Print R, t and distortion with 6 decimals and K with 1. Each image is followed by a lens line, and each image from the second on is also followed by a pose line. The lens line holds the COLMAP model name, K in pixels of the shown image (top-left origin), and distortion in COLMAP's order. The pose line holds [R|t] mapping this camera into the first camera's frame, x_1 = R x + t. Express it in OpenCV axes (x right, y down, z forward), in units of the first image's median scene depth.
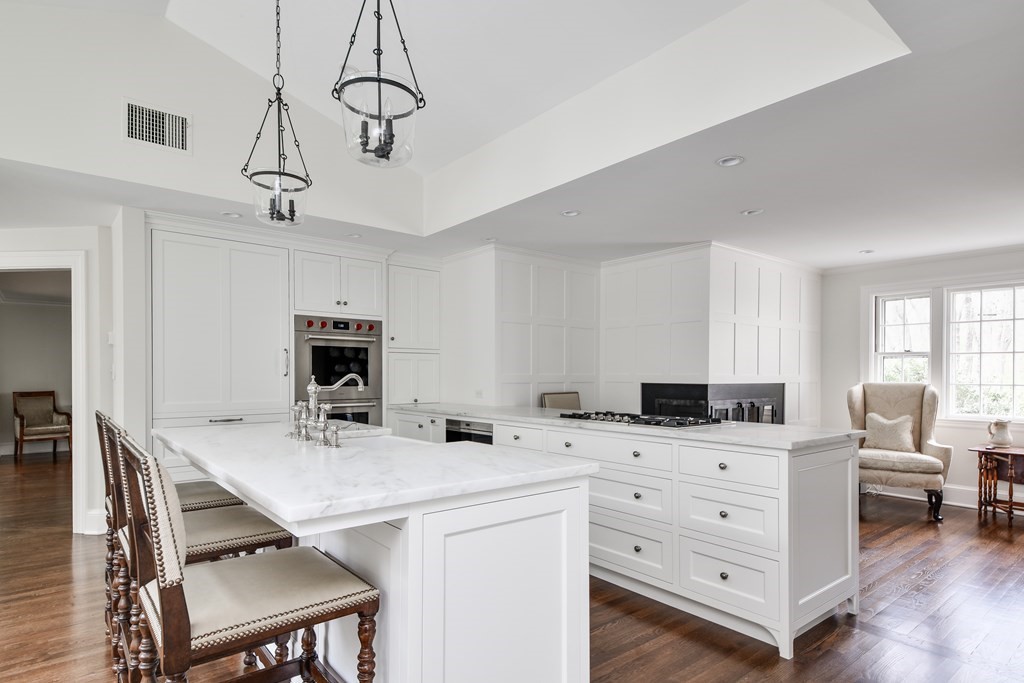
lens RADIAL K [[555.6, 0, 520.3], [0, 555.6, 374.9], [0, 0, 1]] dist [0.037153, -0.014734]
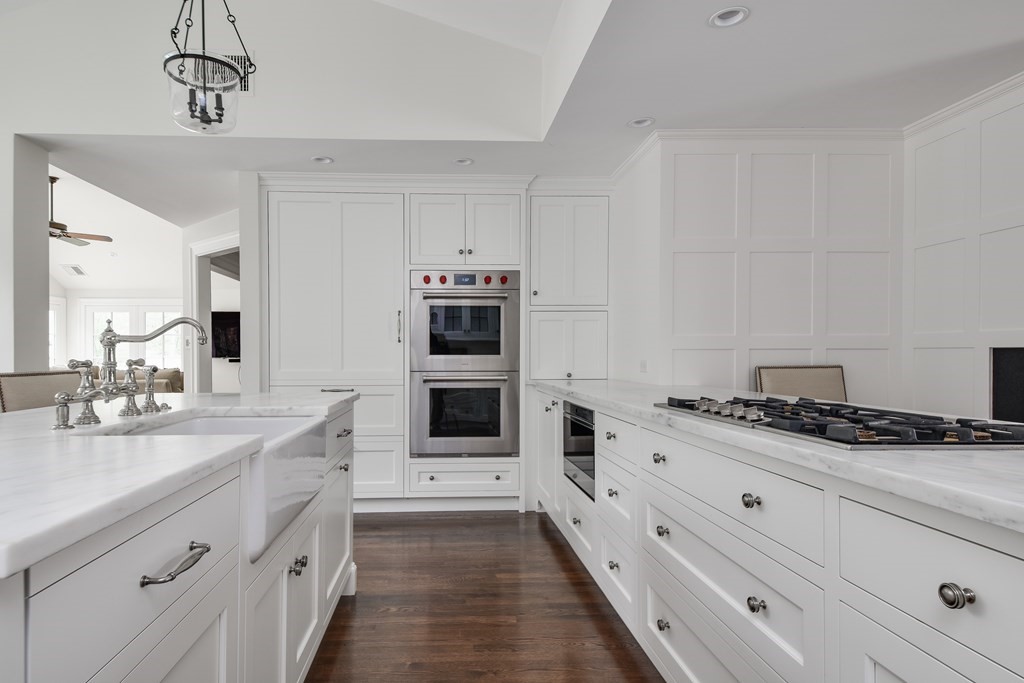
lens RADIAL K [[555.6, 0, 511.3], [0, 555.6, 364.3], [0, 0, 1]] dist [0.037153, -0.014734]
pose [[0.783915, 0.003918, -0.620855, 0.227965], [0.002256, 0.999956, 0.009159, 0.026609], [0.620863, -0.008580, 0.783872, 0.399928]]
